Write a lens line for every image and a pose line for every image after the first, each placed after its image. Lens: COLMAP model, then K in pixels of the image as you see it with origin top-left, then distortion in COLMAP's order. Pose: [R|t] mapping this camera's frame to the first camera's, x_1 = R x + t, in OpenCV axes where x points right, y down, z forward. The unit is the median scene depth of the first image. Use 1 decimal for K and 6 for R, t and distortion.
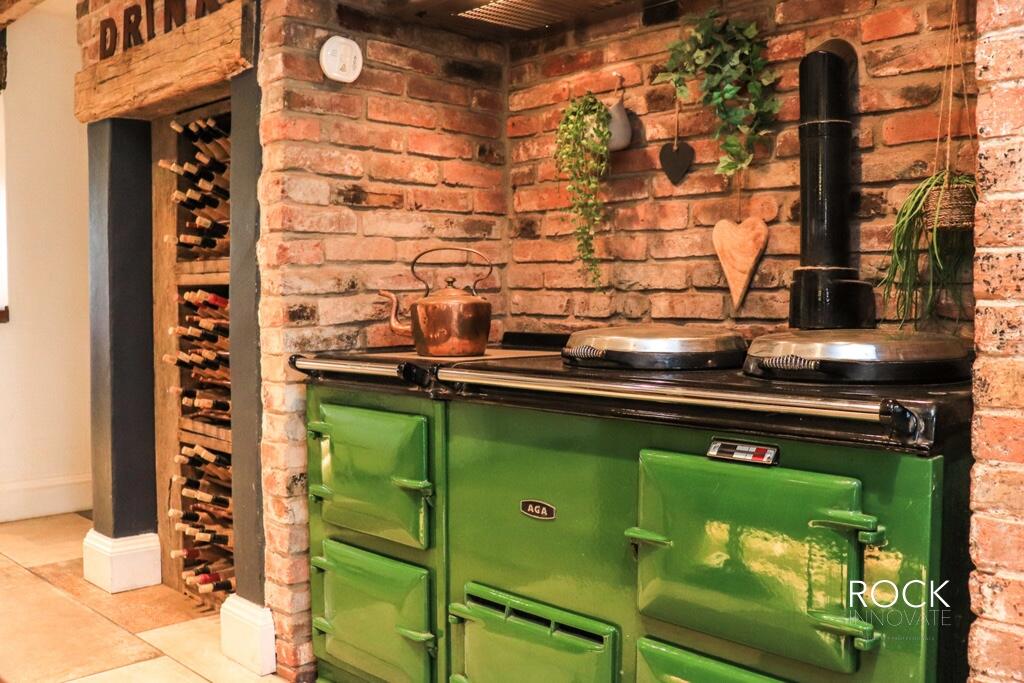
lens RADIAL K [[983.5, 0, 512.0], [0, 983.5, 341.5], [0, 0, 1]] dist [-0.066078, 0.012068]
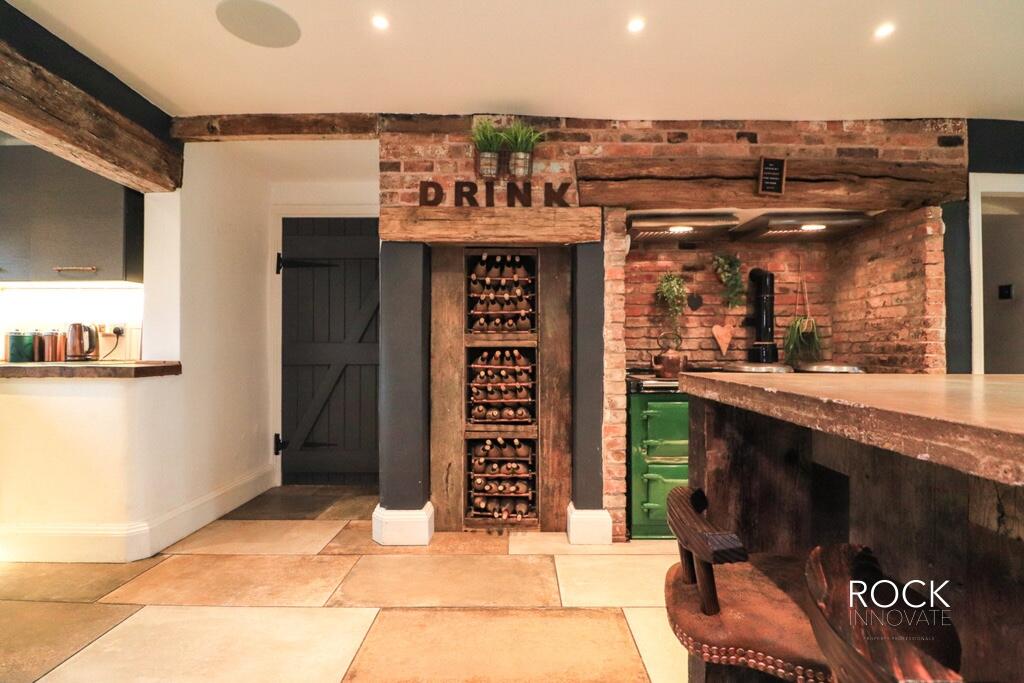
lens RADIAL K [[476.9, 0, 518.7], [0, 476.9, 343.2], [0, 0, 1]] dist [0.001640, -0.000267]
pose [[0.695631, 0.005955, 0.718375, -1.104703], [0.034347, 0.998546, -0.041537, -0.033124], [-0.717578, 0.053568, 0.694415, 0.441843]]
